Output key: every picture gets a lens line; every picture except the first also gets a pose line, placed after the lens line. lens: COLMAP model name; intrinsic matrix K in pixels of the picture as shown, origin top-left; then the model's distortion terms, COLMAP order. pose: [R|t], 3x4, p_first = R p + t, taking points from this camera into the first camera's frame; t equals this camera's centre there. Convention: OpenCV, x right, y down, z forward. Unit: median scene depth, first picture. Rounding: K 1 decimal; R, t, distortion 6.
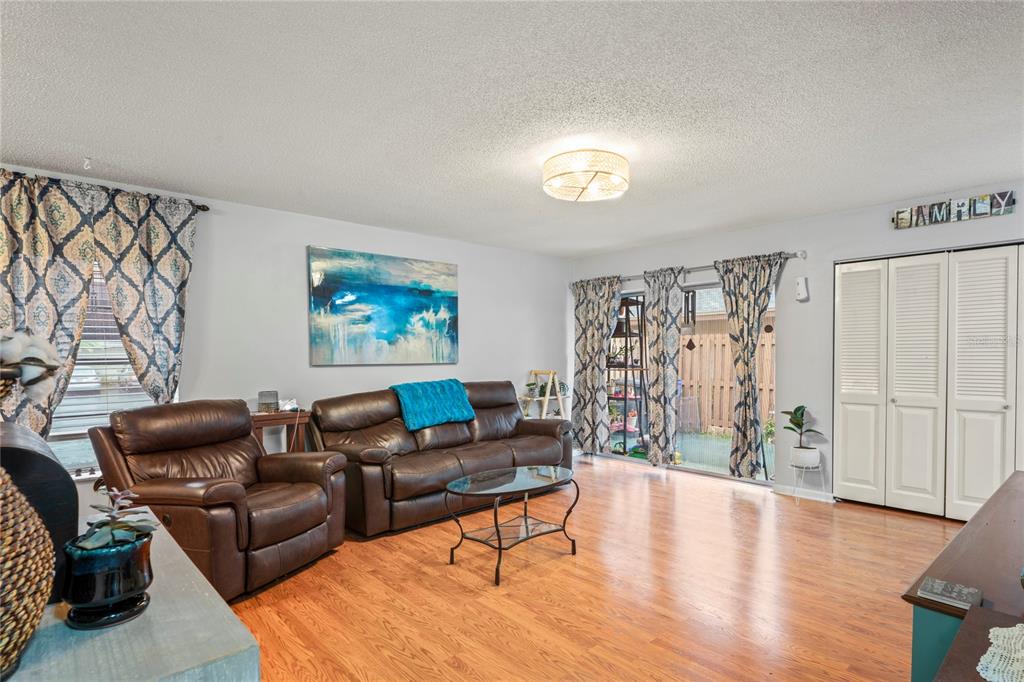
lens RADIAL K [[523.7, 0, 500.2], [0, 523.7, 368.0], [0, 0, 1]] dist [-0.002429, -0.000109]
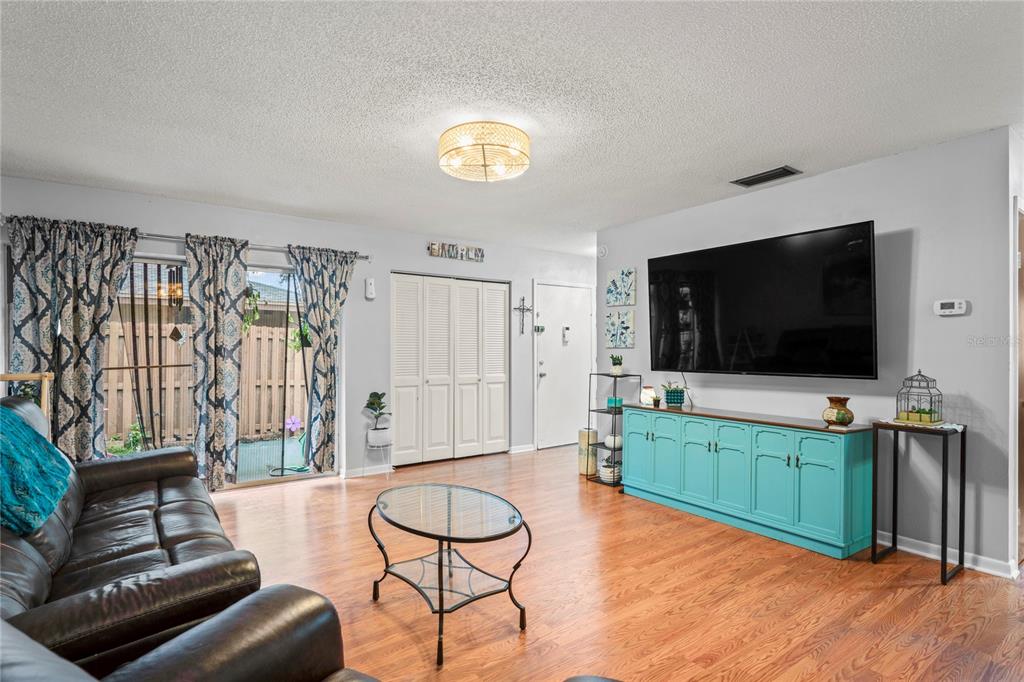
lens RADIAL K [[523.7, 0, 512.5], [0, 523.7, 346.7], [0, 0, 1]] dist [-0.002429, -0.000109]
pose [[0.095315, 0.006611, 0.995425, -0.531337], [0.022698, 0.999704, -0.008813, -0.010068], [-0.995188, 0.023434, 0.095136, 0.607627]]
